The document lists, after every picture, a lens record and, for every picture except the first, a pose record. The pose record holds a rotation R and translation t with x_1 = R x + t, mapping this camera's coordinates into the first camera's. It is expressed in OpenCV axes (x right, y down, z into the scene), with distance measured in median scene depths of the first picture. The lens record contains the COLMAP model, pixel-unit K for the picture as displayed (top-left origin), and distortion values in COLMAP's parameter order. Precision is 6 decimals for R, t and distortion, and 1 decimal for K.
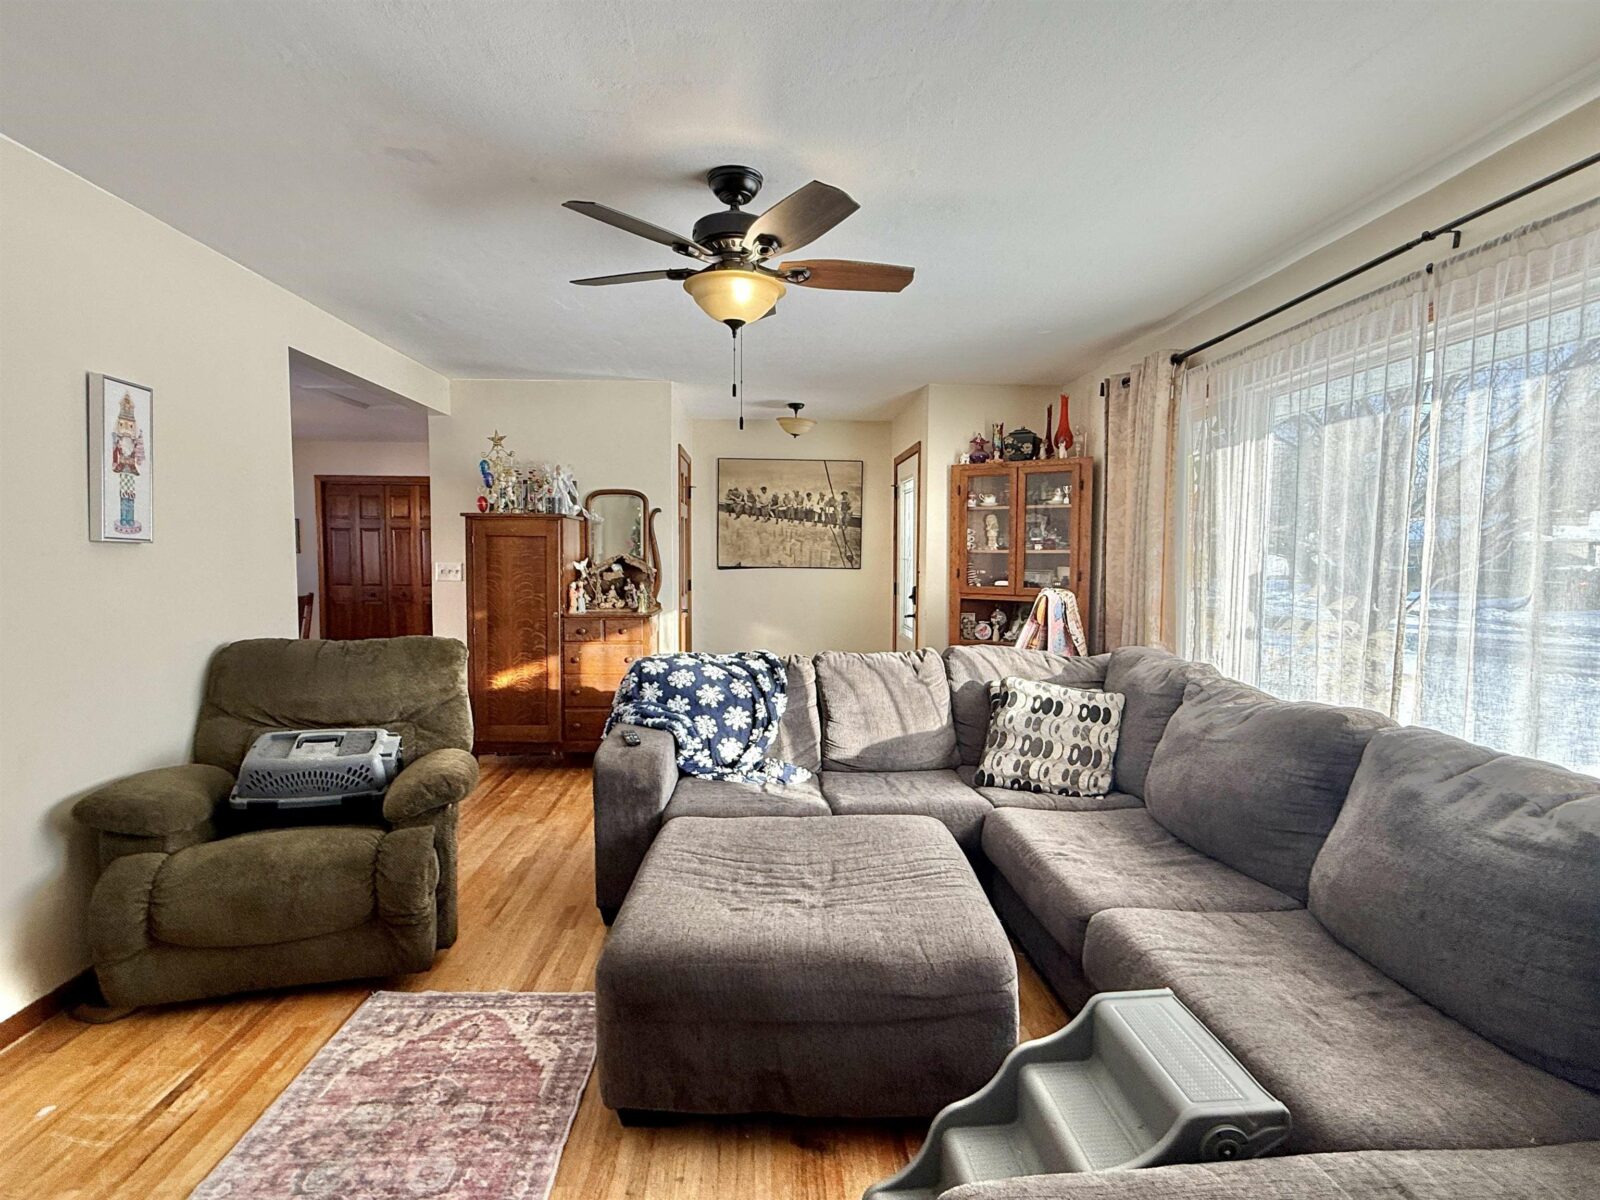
lens RADIAL K [[804.9, 0, 722.1], [0, 804.9, 604.4], [0, 0, 1]] dist [-0.001871, -0.000894]
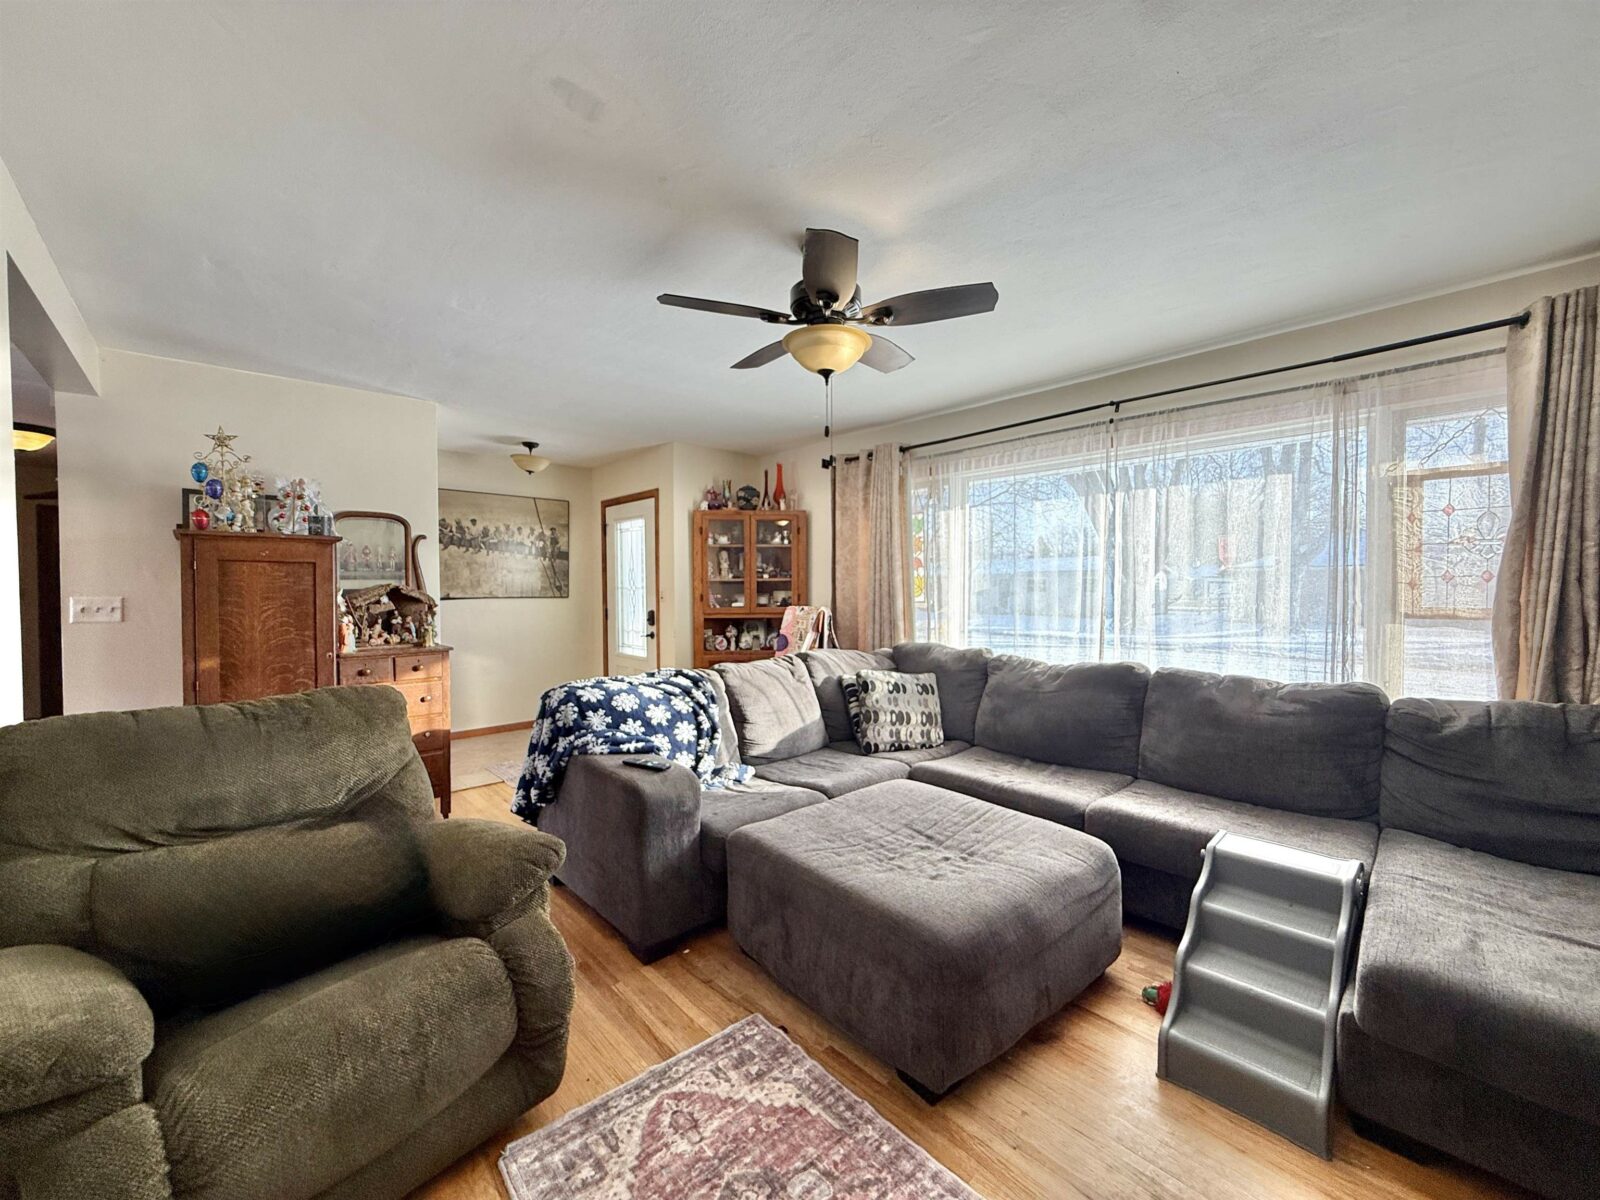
lens RADIAL K [[665.2, 0, 807.4], [0, 665.2, 599.2], [0, 0, 1]] dist [0.000761, -0.000006]
pose [[0.751027, -0.022082, 0.659902, -0.431055], [0.051278, 0.998373, -0.024952, -0.004500], [-0.658277, 0.052578, 0.750937, 0.217819]]
